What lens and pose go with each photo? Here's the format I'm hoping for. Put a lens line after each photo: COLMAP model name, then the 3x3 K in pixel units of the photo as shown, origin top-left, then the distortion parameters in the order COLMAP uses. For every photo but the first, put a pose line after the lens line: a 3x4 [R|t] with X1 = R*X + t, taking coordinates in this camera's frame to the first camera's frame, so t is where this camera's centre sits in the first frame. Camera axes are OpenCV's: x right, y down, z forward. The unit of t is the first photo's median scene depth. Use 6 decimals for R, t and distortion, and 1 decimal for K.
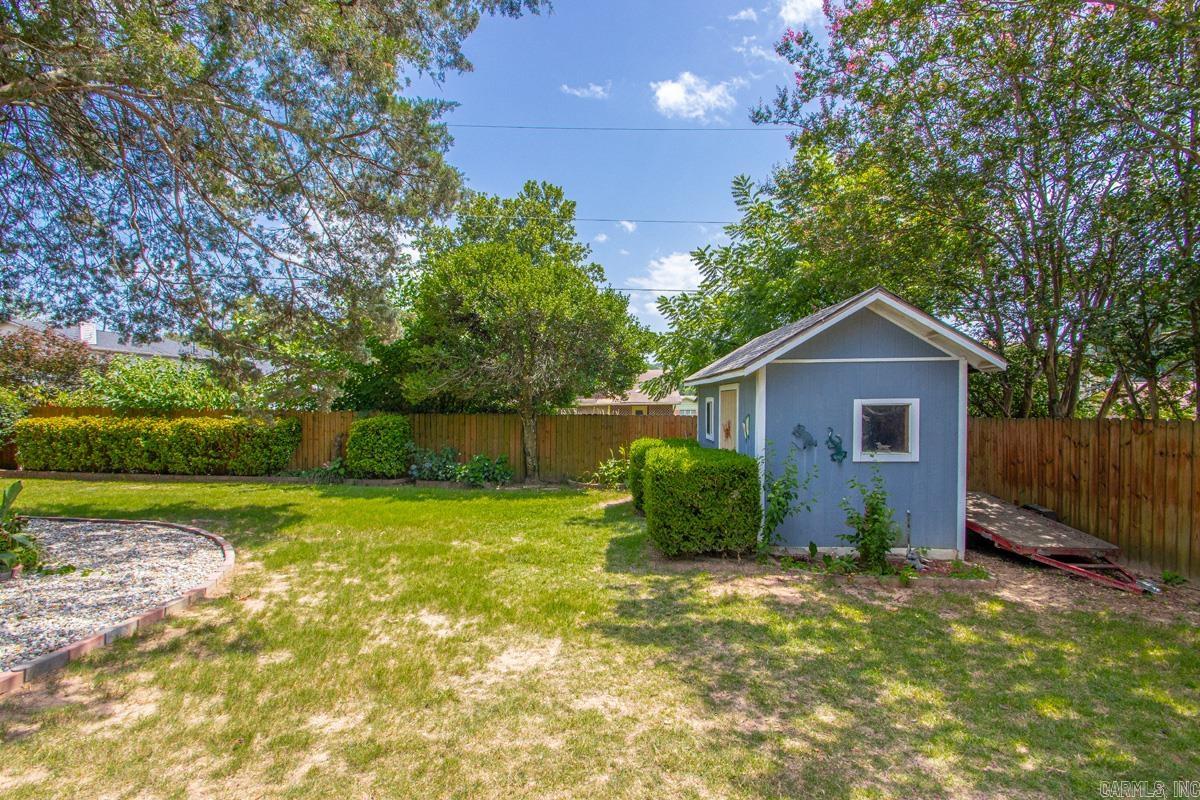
lens RADIAL K [[559.6, 0, 587.4], [0, 559.6, 407.2], [0, 0, 1]] dist [0.002348, -0.010909]
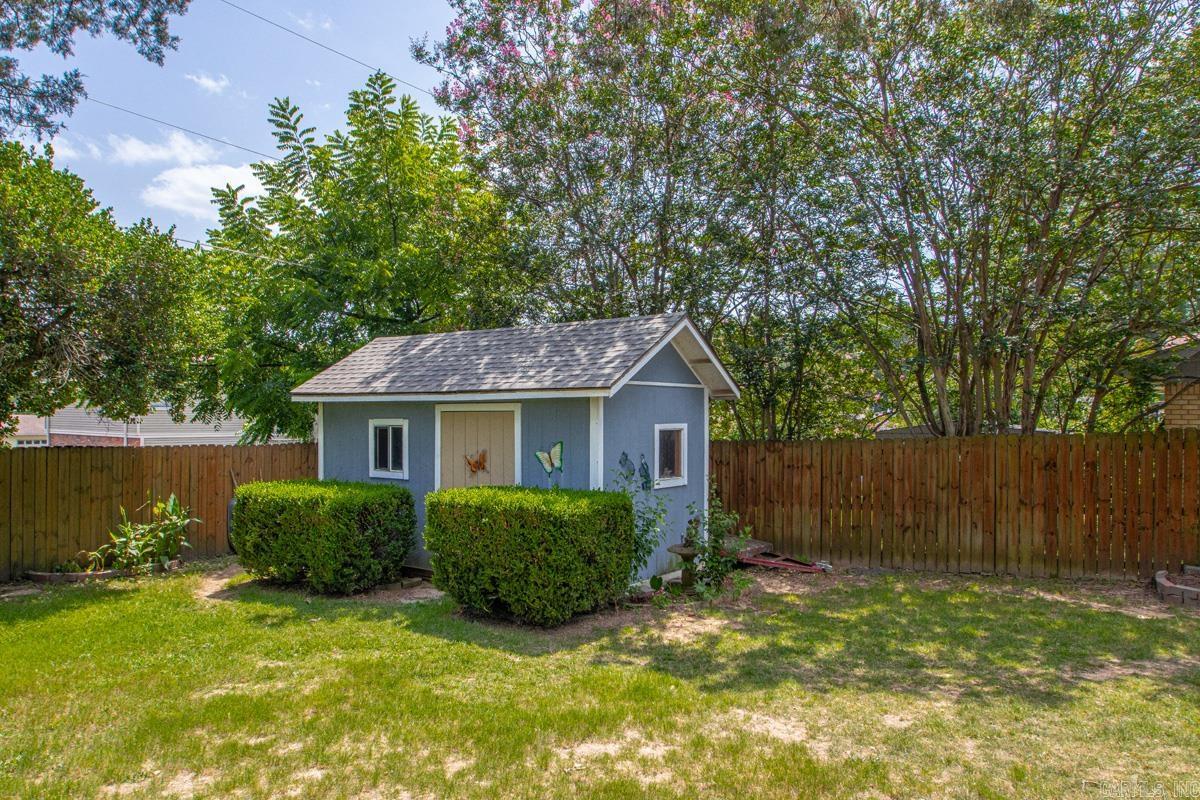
lens RADIAL K [[816.9, 0, 579.8], [0, 816.9, 419.8], [0, 0, 1]] dist [-0.027674, 0.000681]
pose [[0.552780, 0.006095, 0.833305, -0.465059], [0.003384, 0.999949, -0.009559, -0.005226], [-0.833320, 0.008104, 0.552731, 0.194797]]
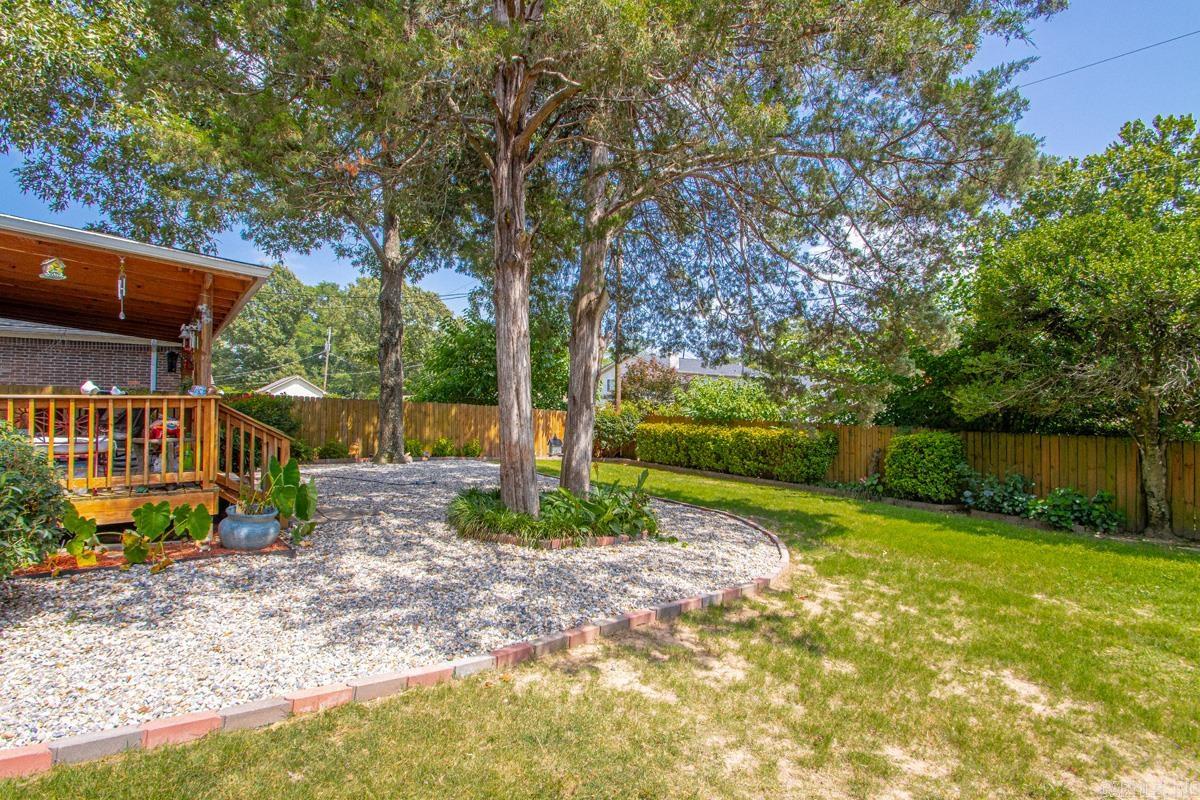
lens RADIAL K [[559.6, 0, 590.6], [0, 559.6, 399.8], [0, 0, 1]] dist [0.002348, -0.010909]
pose [[0.640266, -0.002469, -0.768149, -0.023090], [-0.026974, 0.999306, -0.025694, 0.000122], [0.767679, 0.037171, 0.639755, -0.006554]]
